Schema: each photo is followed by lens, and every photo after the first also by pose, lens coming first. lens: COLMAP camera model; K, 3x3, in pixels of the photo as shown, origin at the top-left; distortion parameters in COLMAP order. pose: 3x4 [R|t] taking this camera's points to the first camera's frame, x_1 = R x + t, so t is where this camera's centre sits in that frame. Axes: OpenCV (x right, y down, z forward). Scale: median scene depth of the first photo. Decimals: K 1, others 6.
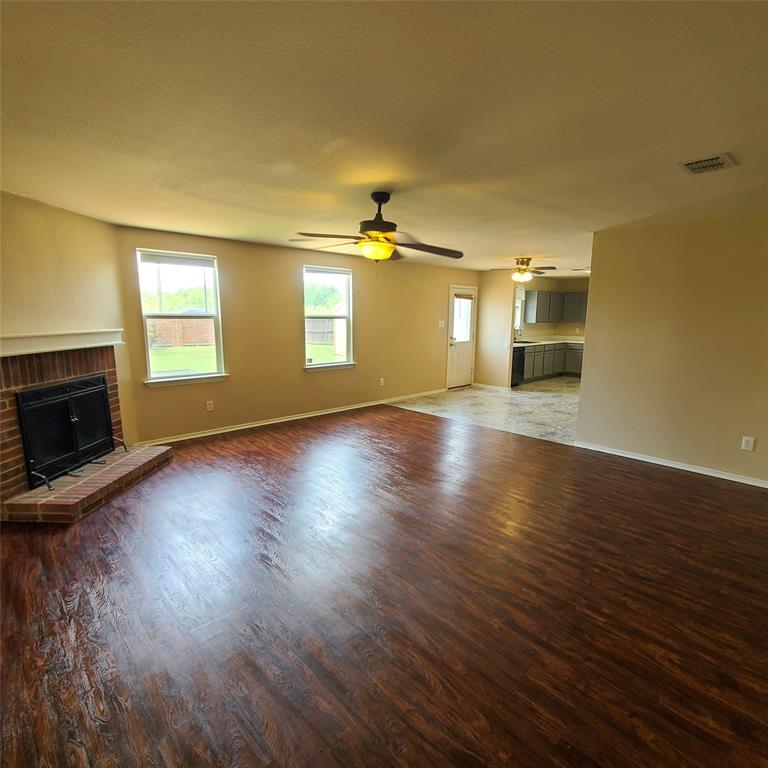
lens RADIAL K [[430.1, 0, 393.6], [0, 430.1, 387.0], [0, 0, 1]] dist [-0.004628, -0.001238]
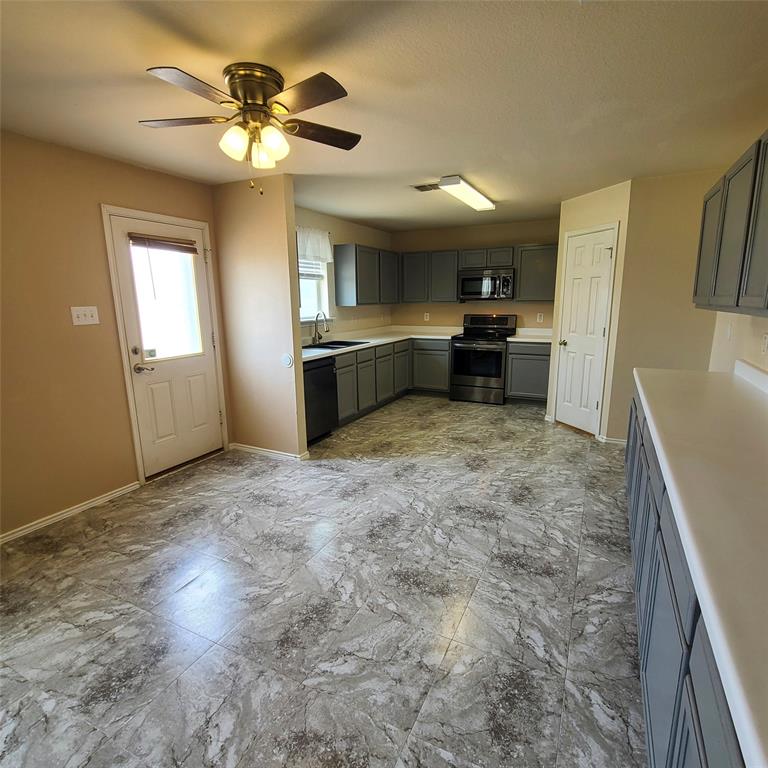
lens RADIAL K [[430.1, 0, 393.6], [0, 430.1, 387.0], [0, 0, 1]] dist [-0.004628, -0.001238]
pose [[0.939685, -0.091388, 0.329606, 0.210737], [0.081061, 0.995694, 0.044970, -0.077025], [-0.332296, -0.015539, 0.943047, 0.536441]]
